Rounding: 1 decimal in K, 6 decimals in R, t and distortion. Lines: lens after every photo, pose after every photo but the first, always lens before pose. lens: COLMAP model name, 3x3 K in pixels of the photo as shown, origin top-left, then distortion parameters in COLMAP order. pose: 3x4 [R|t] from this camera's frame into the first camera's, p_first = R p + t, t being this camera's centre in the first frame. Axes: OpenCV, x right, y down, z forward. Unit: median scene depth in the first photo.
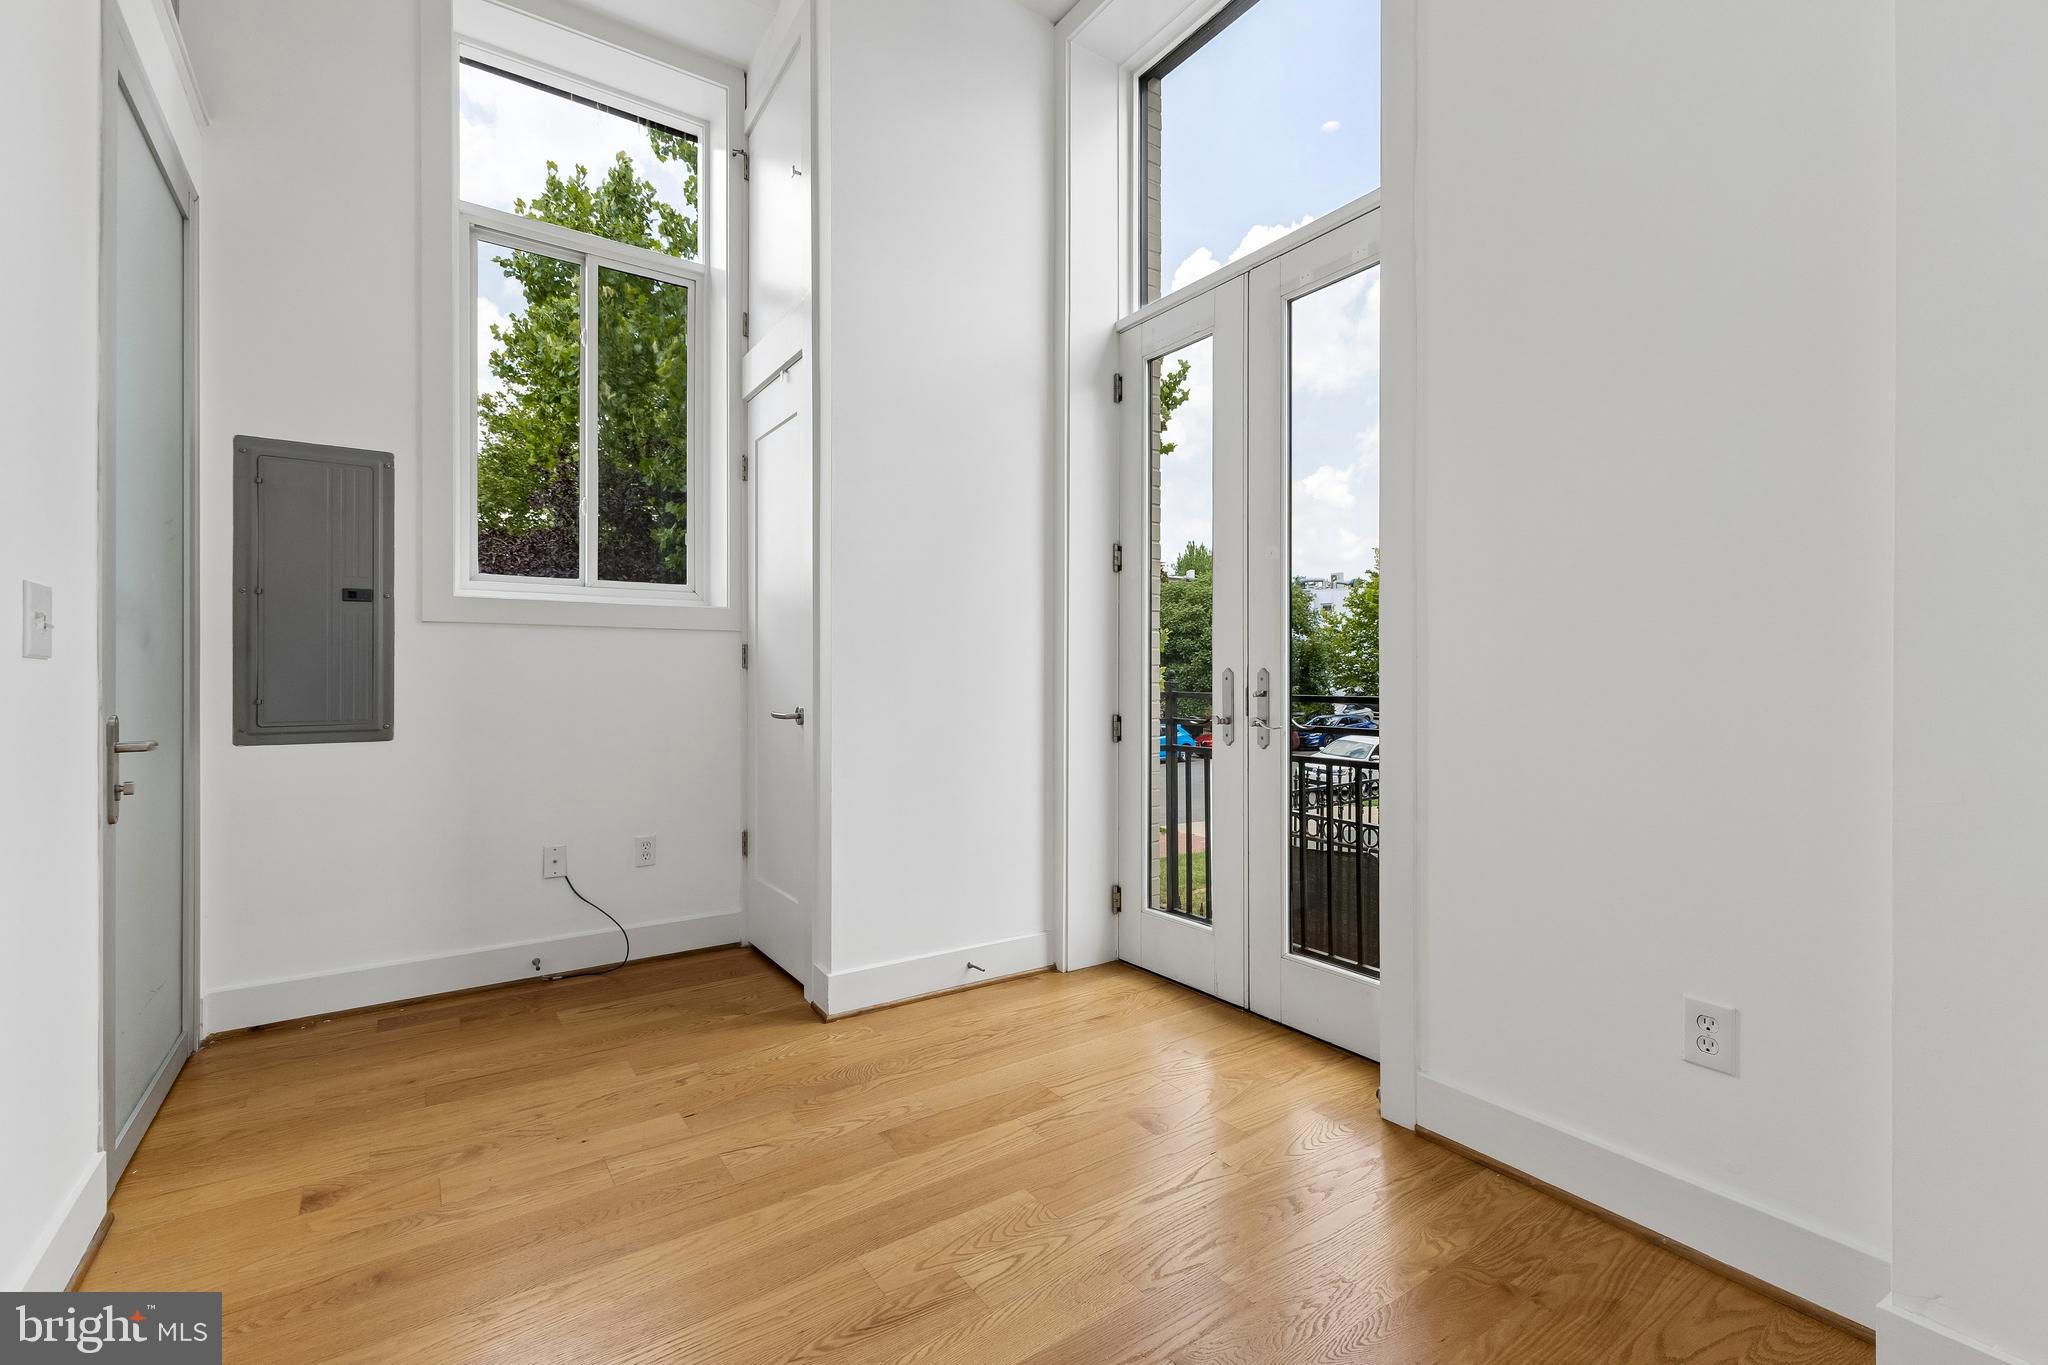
lens RADIAL K [[890.0, 0, 1036.3], [0, 890.0, 675.8], [0, 0, 1]] dist [0.006456, -0.000157]
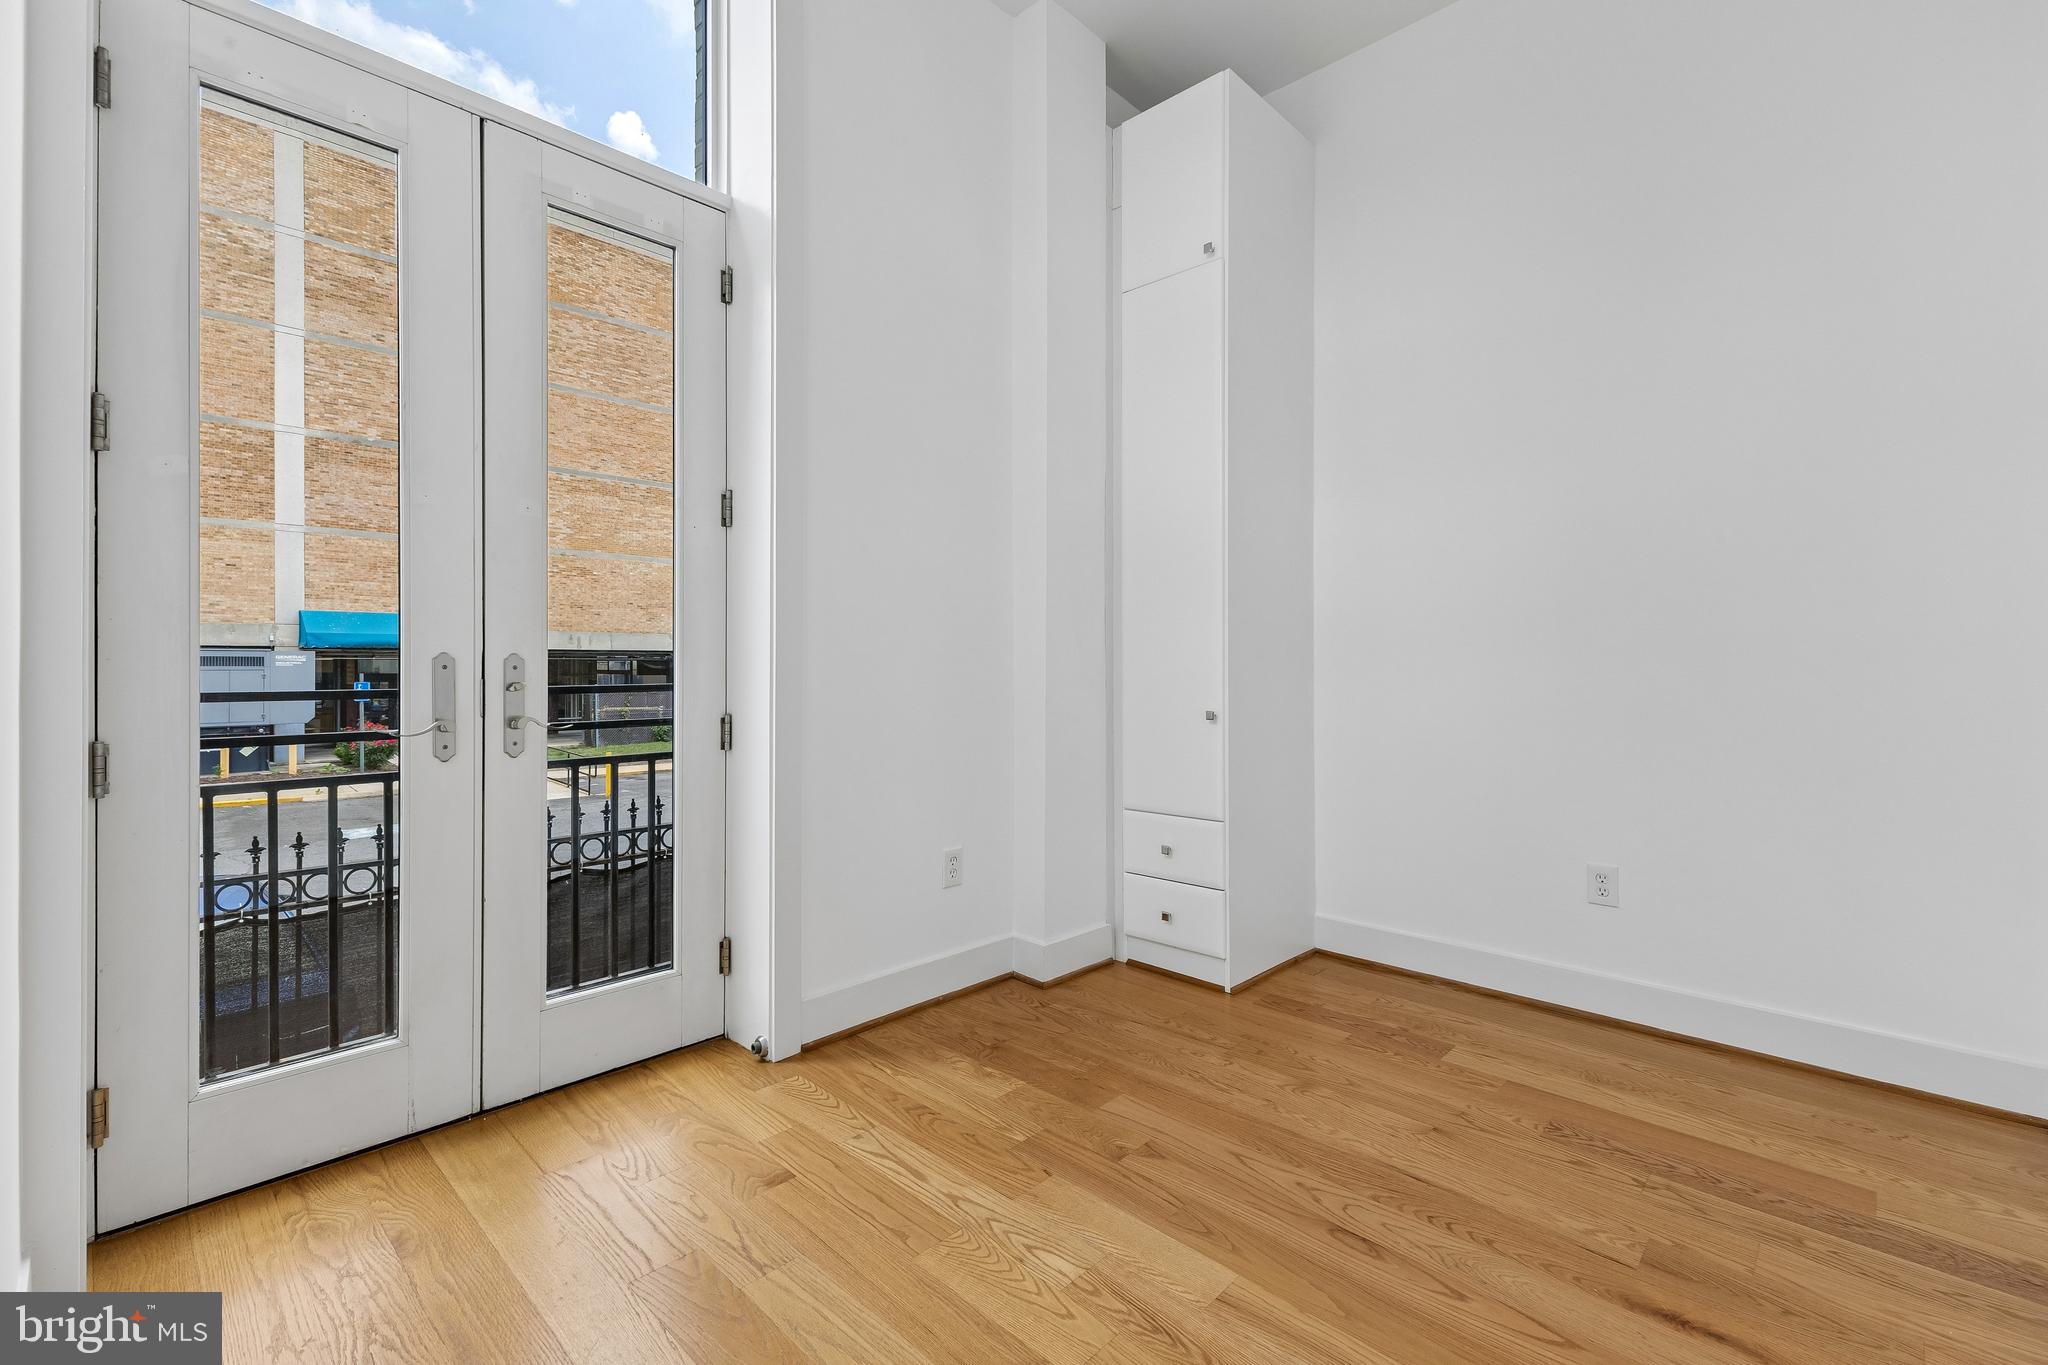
lens RADIAL K [[890.0, 0, 1023.6], [0, 890.0, 673.3], [0, 0, 1]] dist [0.006456, -0.000157]
pose [[-0.197046, -0.014542, 0.980286, -0.653217], [-0.004718, 0.999892, 0.013885, -0.004429], [-0.980383, -0.001889, -0.197093, 0.795480]]
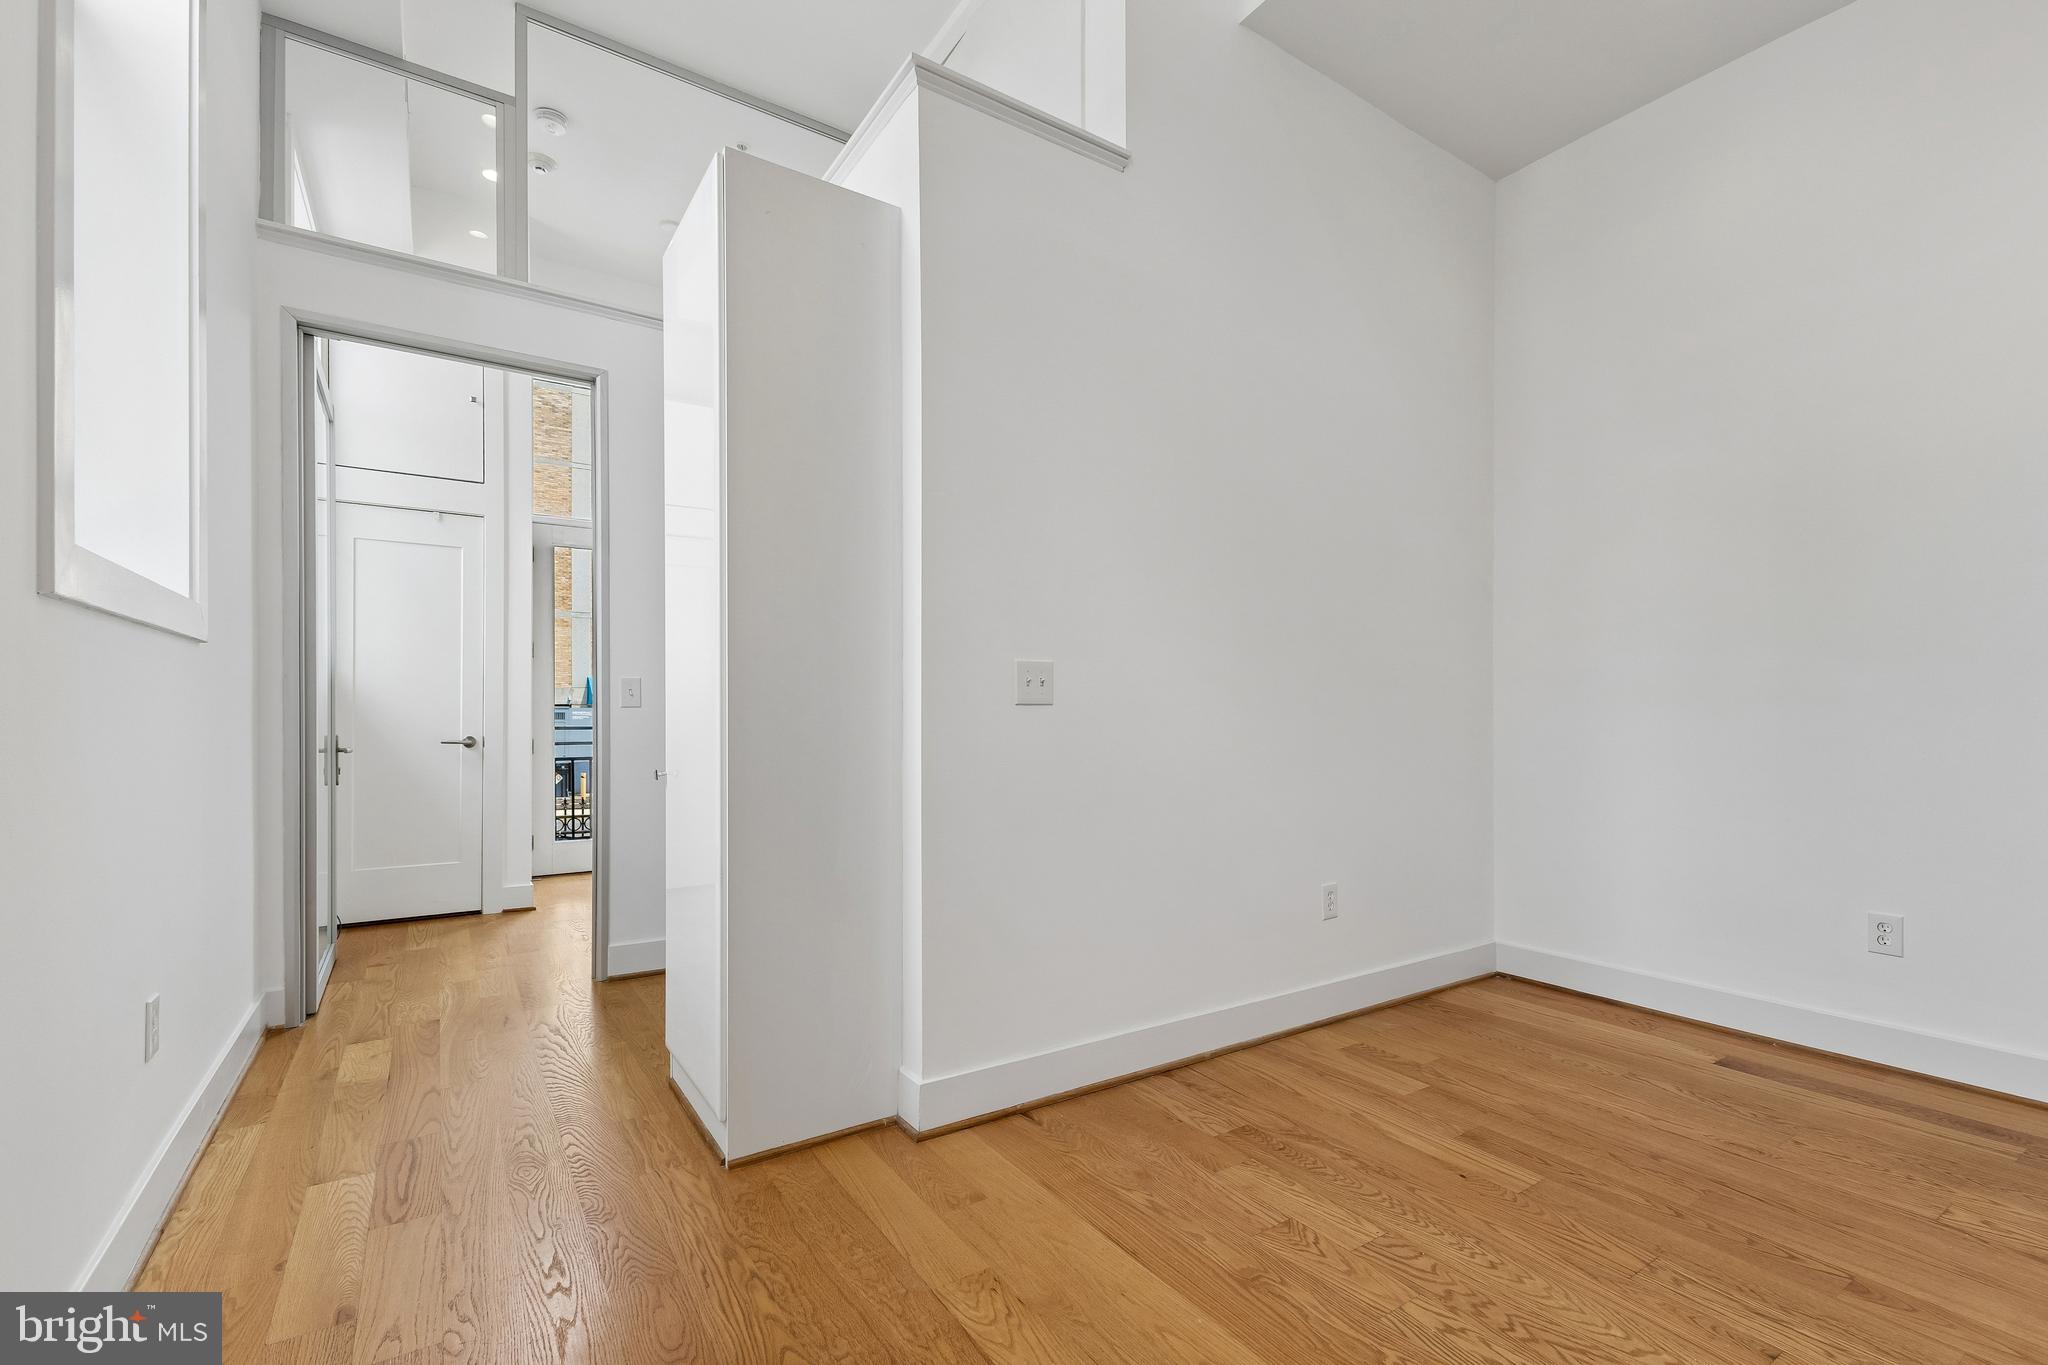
lens RADIAL K [[890.0, 0, 1020.2], [0, 890.0, 717.9], [0, 0, 1]] dist [0.006456, -0.000157]
pose [[0.032608, -0.007182, 0.999442, -1.171577], [0.003450, 0.999969, 0.007073, -0.002503], [-0.999462, 0.003217, 0.032631, 0.515469]]
